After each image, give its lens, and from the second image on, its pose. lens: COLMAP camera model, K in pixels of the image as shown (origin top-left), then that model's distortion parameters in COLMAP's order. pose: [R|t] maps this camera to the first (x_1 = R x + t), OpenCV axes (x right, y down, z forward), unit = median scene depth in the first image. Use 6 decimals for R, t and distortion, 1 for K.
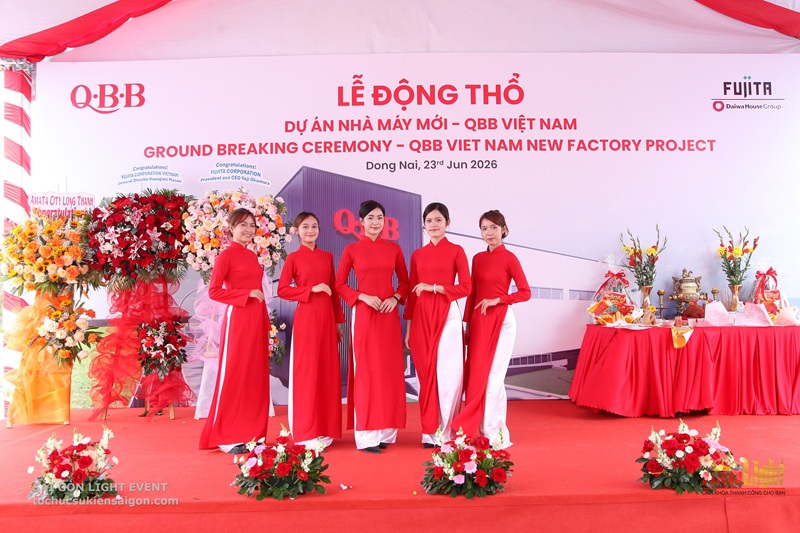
lens RADIAL K [[738.9, 0, 418.9], [0, 738.9, 265.5], [0, 0, 1]] dist [-0.098239, 0.103622]
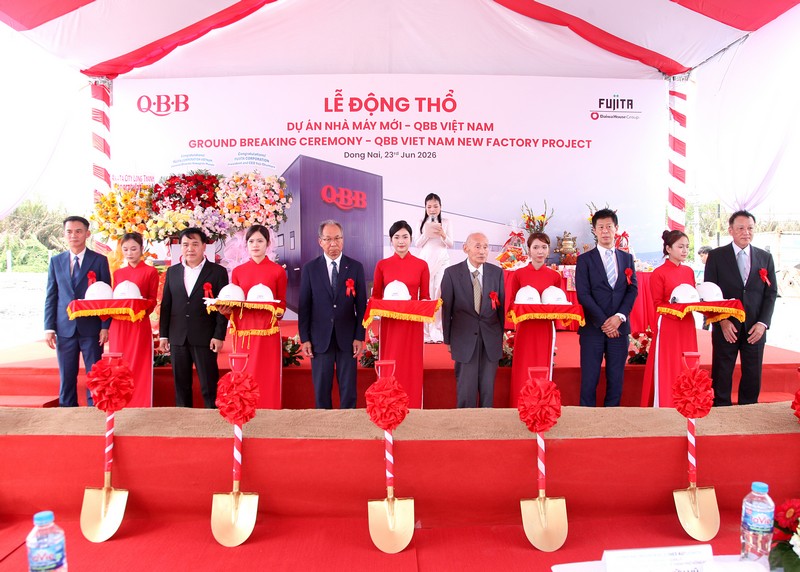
lens RADIAL K [[591.0, 0, 411.4], [0, 591.0, 282.0], [0, 0, 1]] dist [-0.111346, 0.058727]
pose [[0.999884, 0.015121, 0.002062, 0.059743], [-0.015251, 0.994844, 0.100268, -0.006609], [-0.000535, -0.100287, 0.994958, -0.153117]]
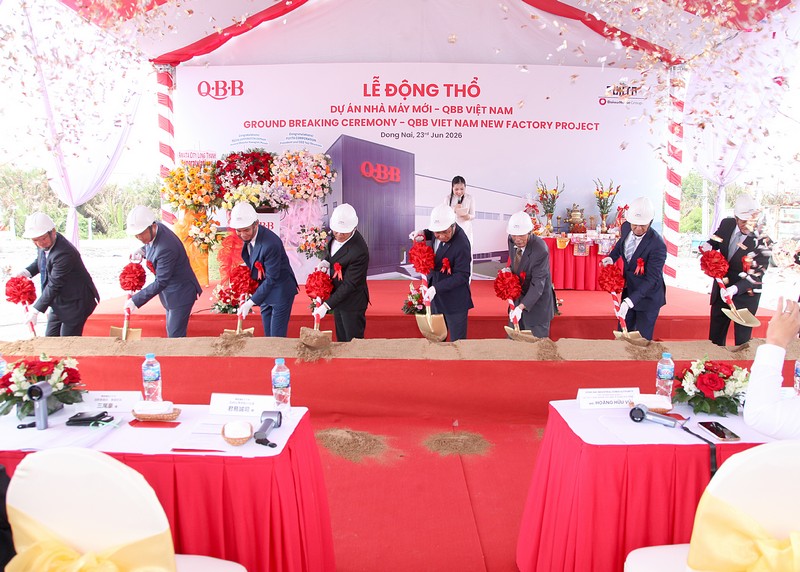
lens RADIAL K [[571.2, 0, 421.6], [0, 571.2, 288.3], [0, 0, 1]] dist [-0.126300, 0.086003]
pose [[0.999705, 0.022770, -0.008489, 0.036147], [-0.021032, 0.985720, 0.167073, -0.012298], [0.012172, -0.166845, 0.985908, -0.279312]]
